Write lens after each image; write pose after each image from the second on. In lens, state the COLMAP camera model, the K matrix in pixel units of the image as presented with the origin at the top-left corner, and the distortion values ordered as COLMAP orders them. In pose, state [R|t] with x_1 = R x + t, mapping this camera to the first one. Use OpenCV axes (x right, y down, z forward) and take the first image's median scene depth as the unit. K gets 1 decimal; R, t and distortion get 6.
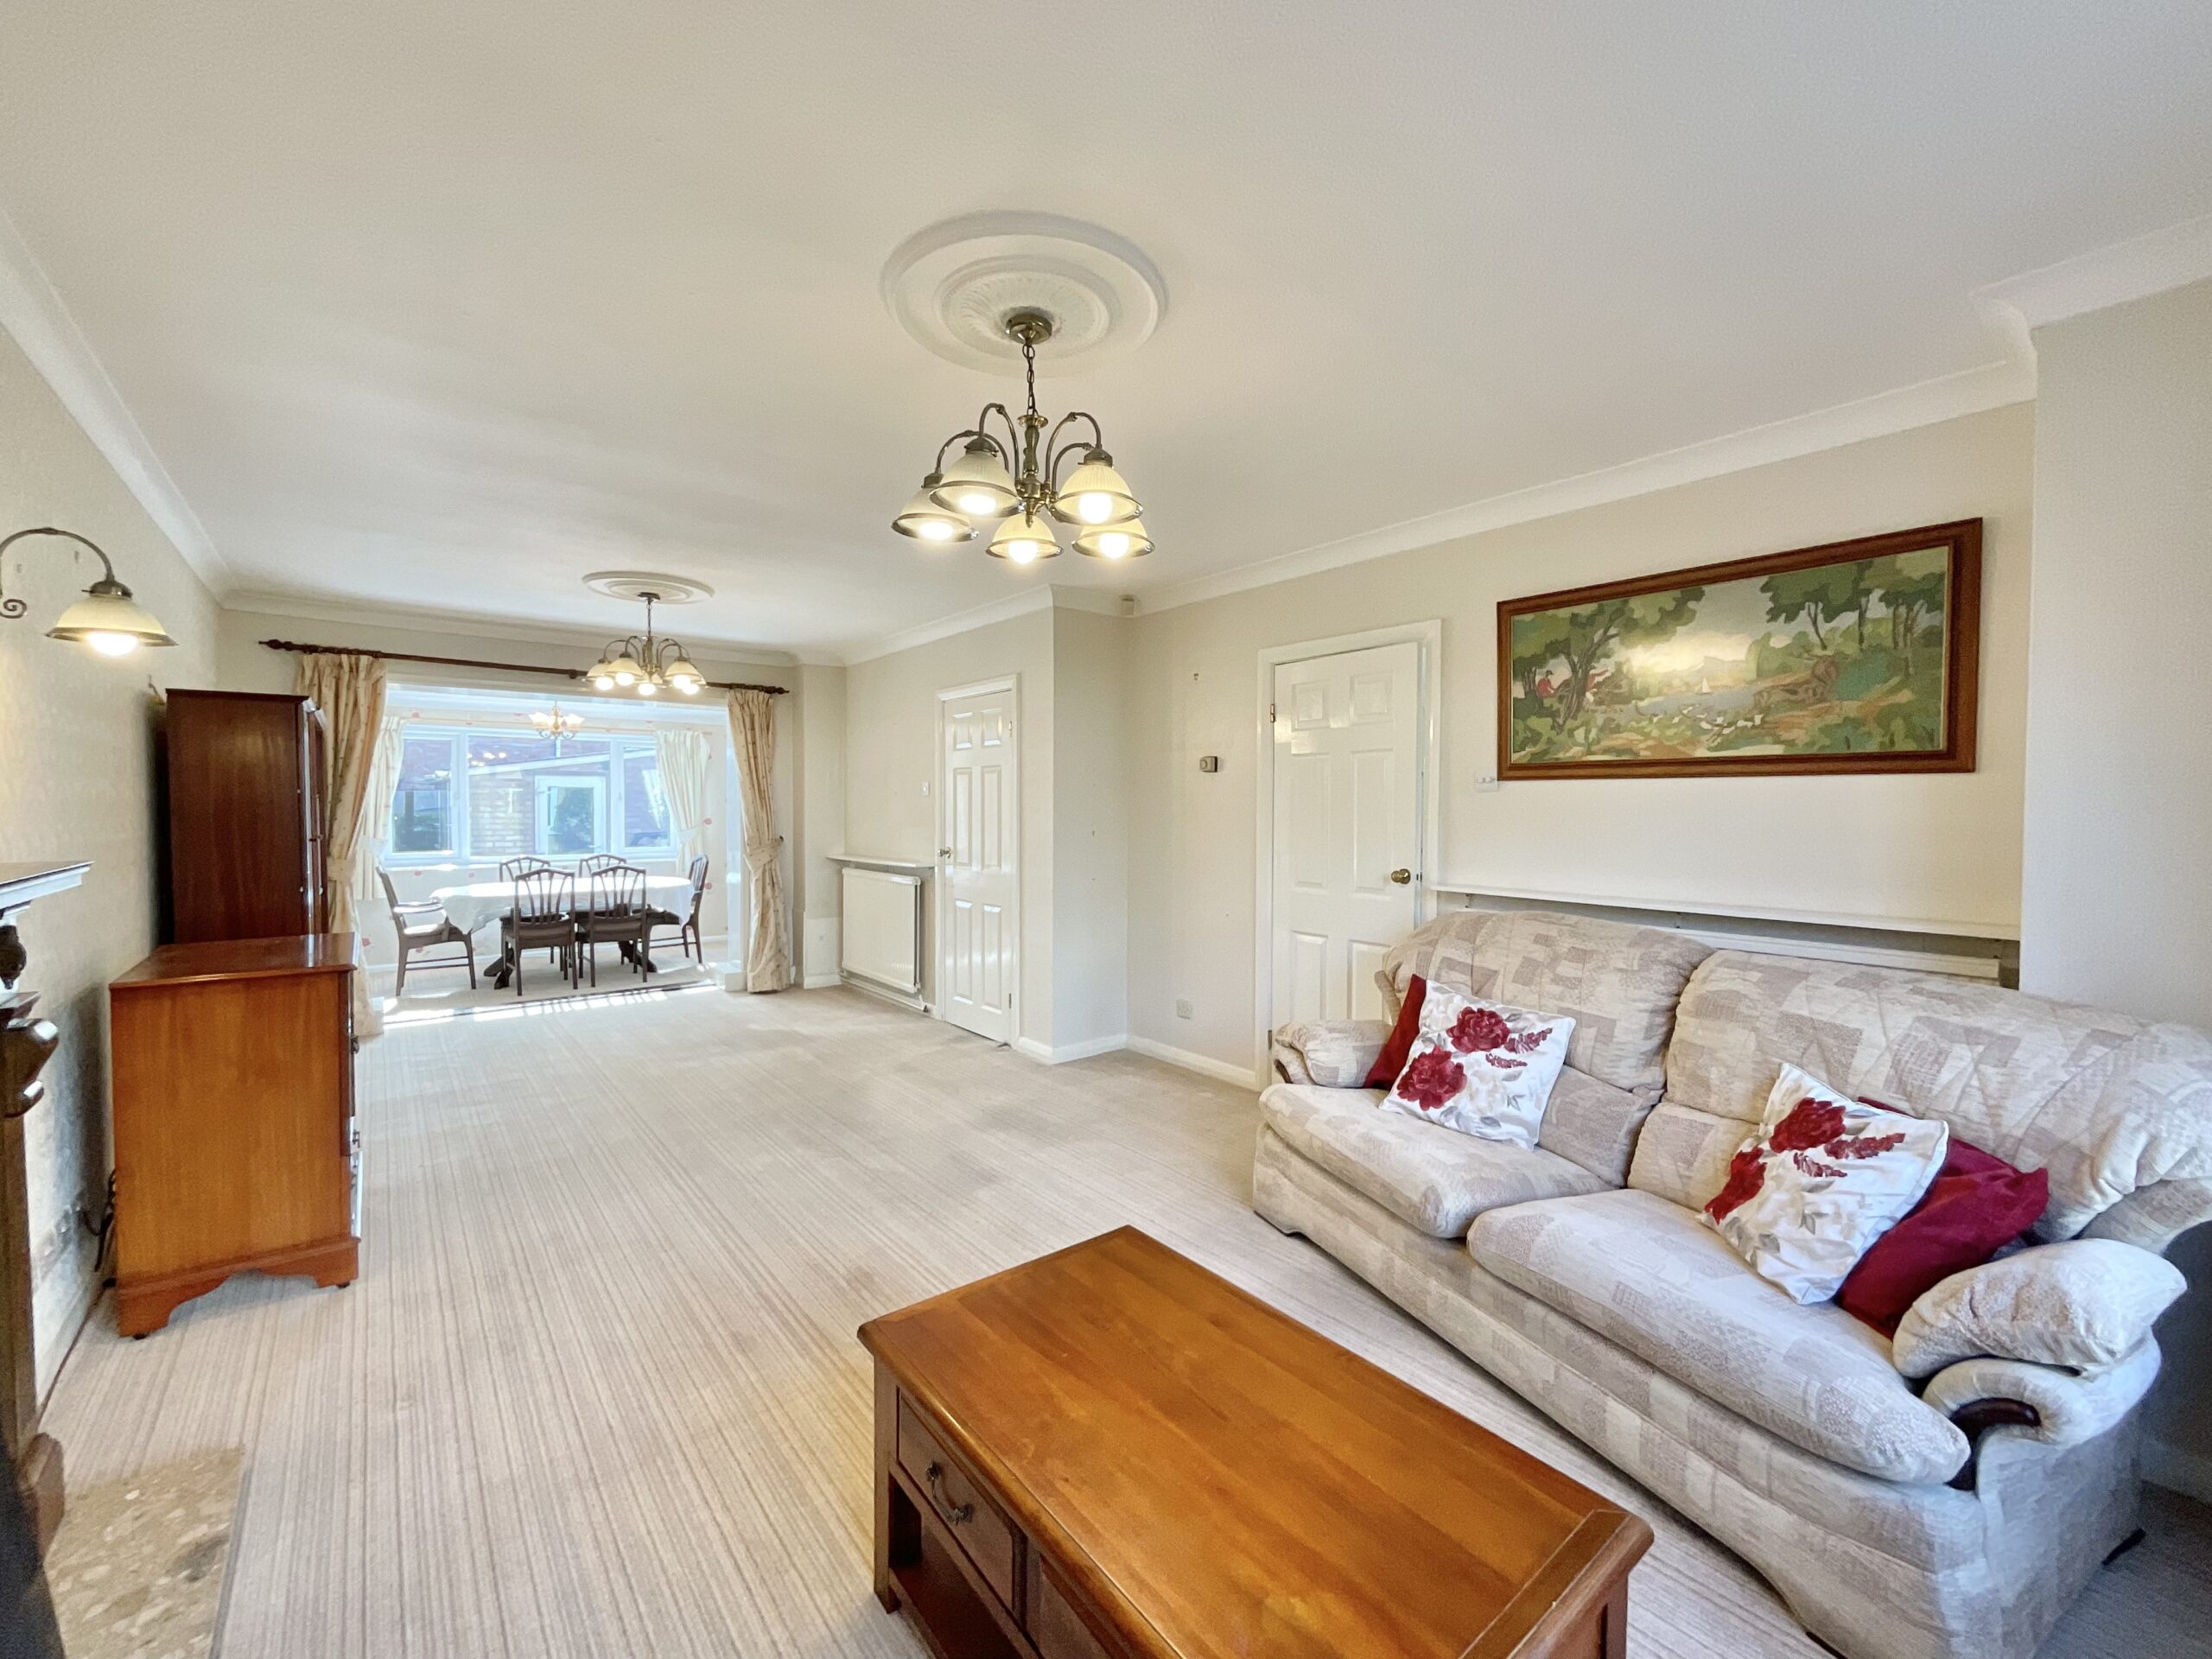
lens RADIAL K [[899.4, 0, 1095.4], [0, 899.4, 830.9], [0, 0, 1]] dist [0.000853, -0.000027]
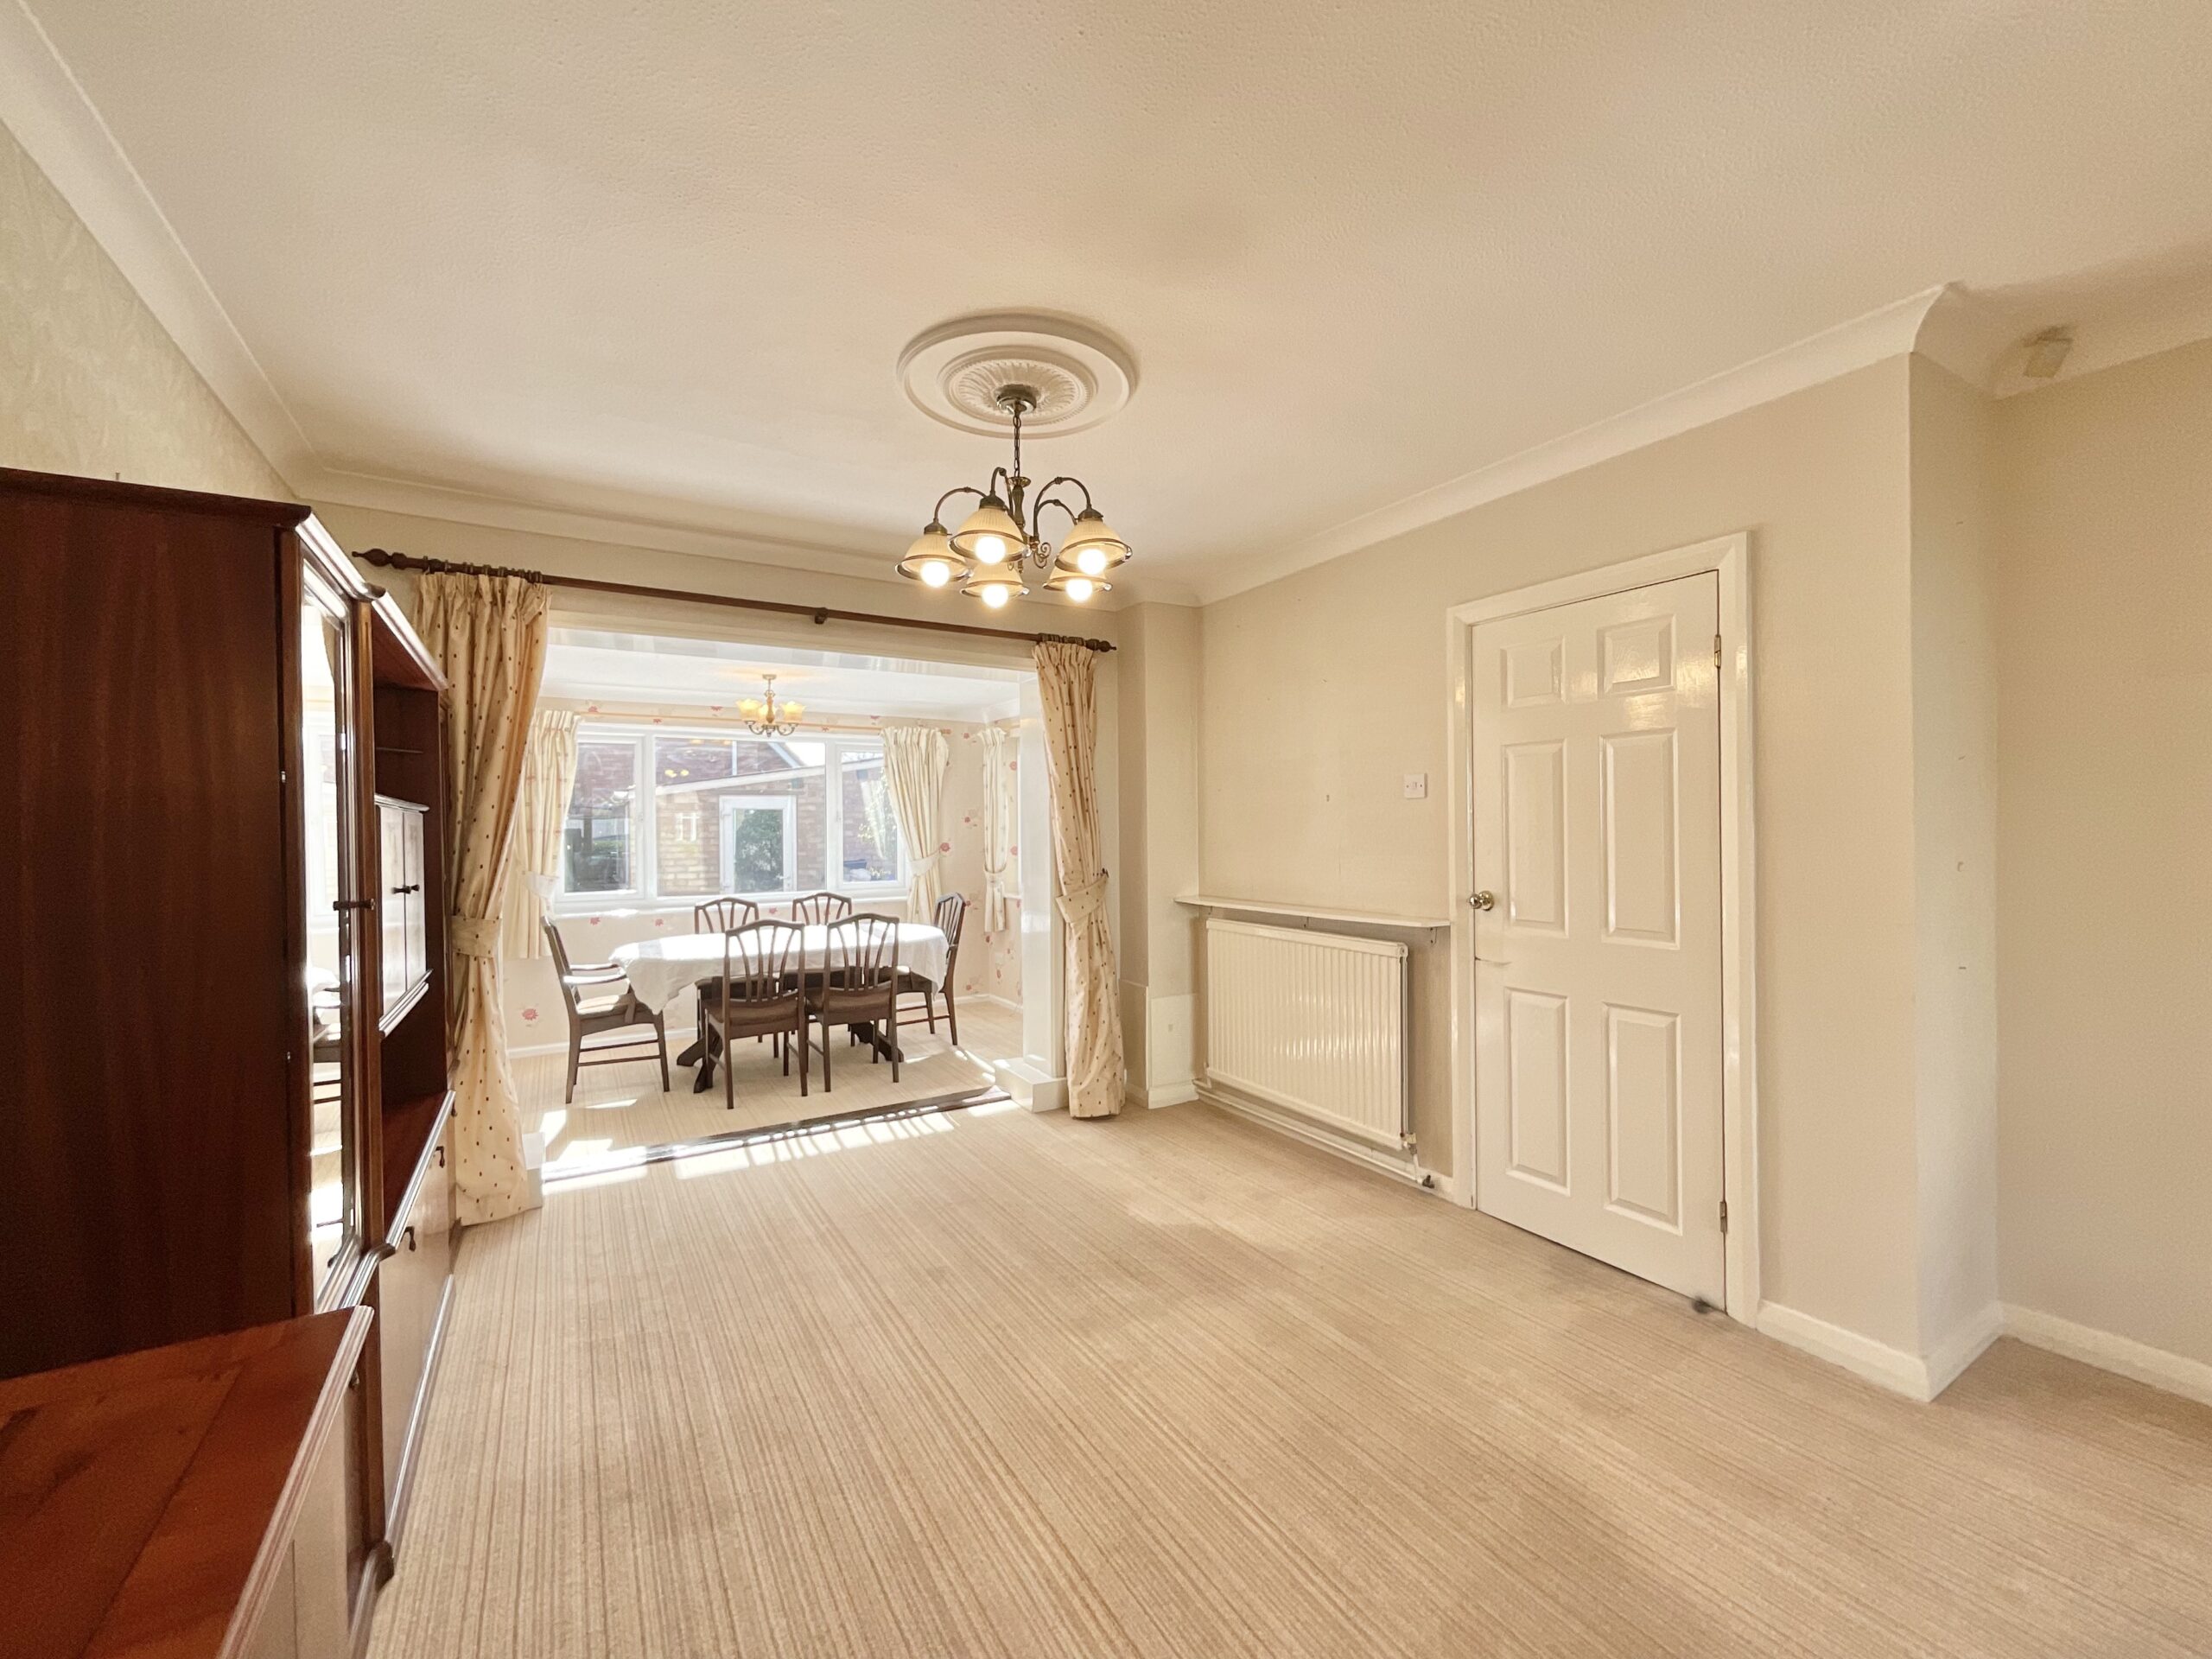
lens RADIAL K [[899.4, 0, 1096.0], [0, 899.4, 830.3], [0, 0, 1]] dist [0.000853, -0.000027]
pose [[0.990588, -0.012651, -0.136289, -0.267526], [0.009266, 0.999633, -0.025443, -0.005885], [0.136561, 0.023941, 0.990342, 0.354761]]
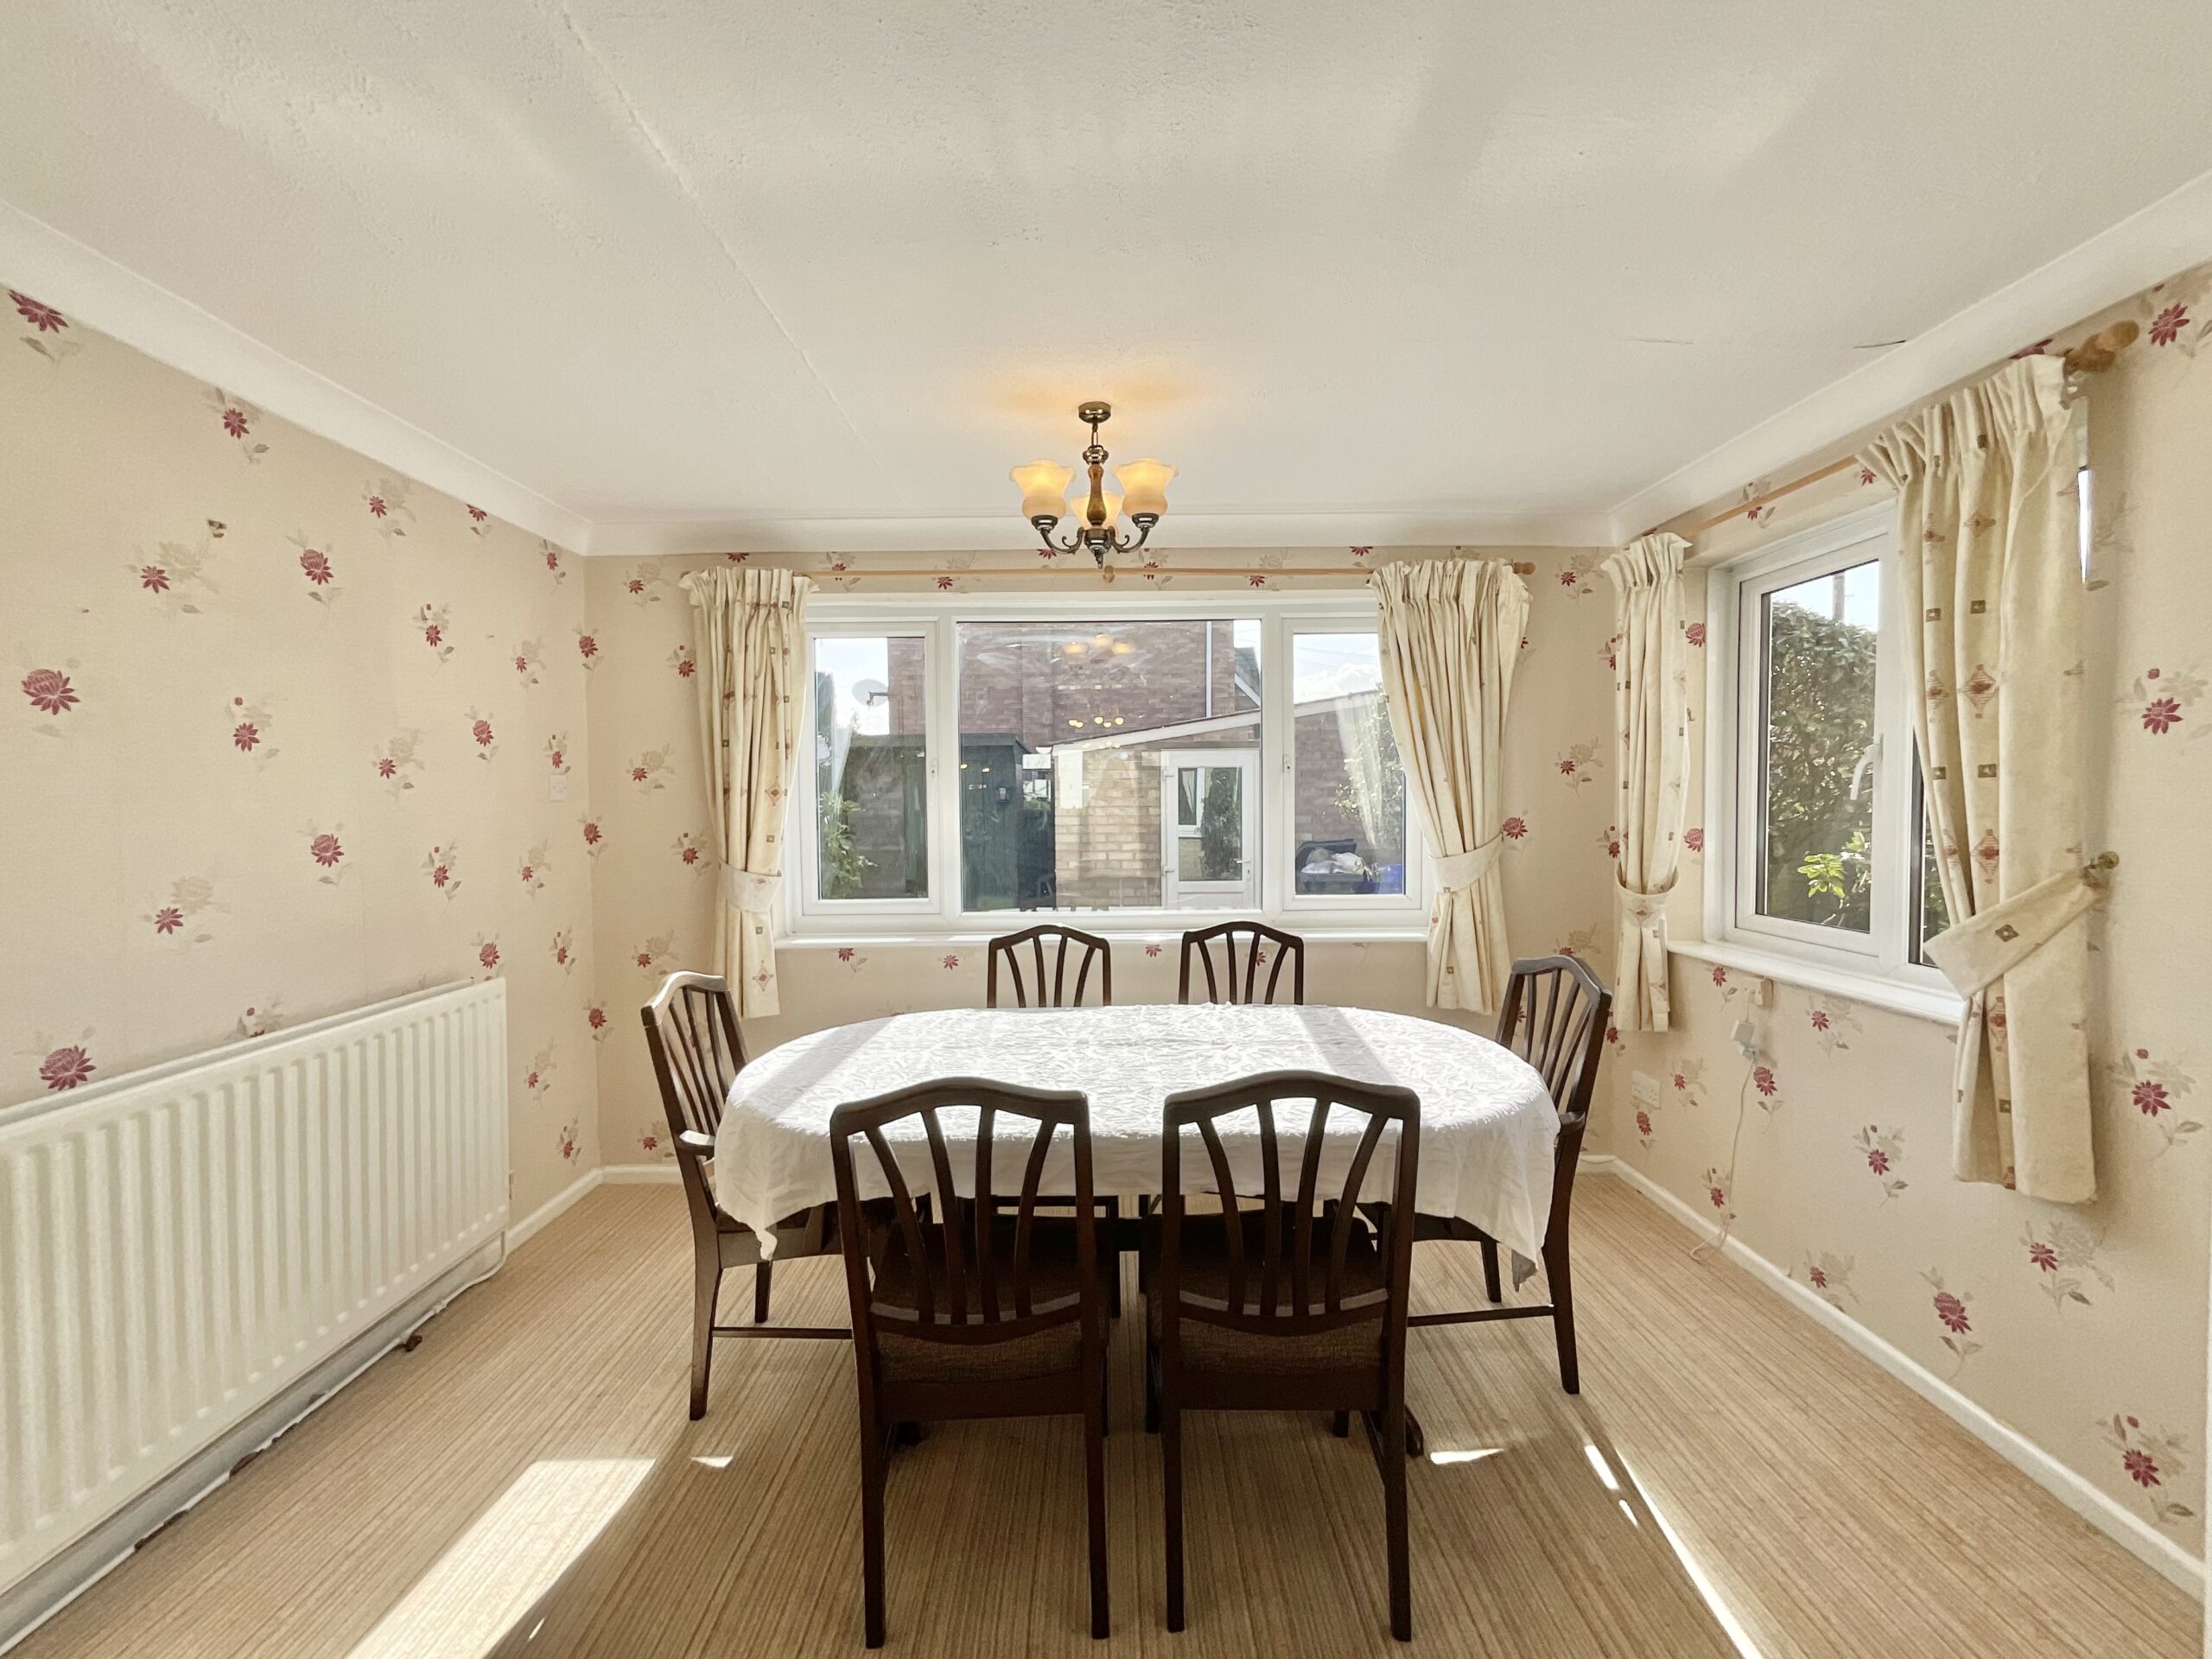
lens RADIAL K [[899.4, 0, 1114.7], [0, 899.4, 822.5], [0, 0, 1]] dist [0.000853, -0.000027]
pose [[0.788110, 0.003902, -0.615522, -0.452134], [-0.006763, 0.999974, -0.002319, -0.014594], [0.615497, 0.005990, 0.788116, 0.846033]]
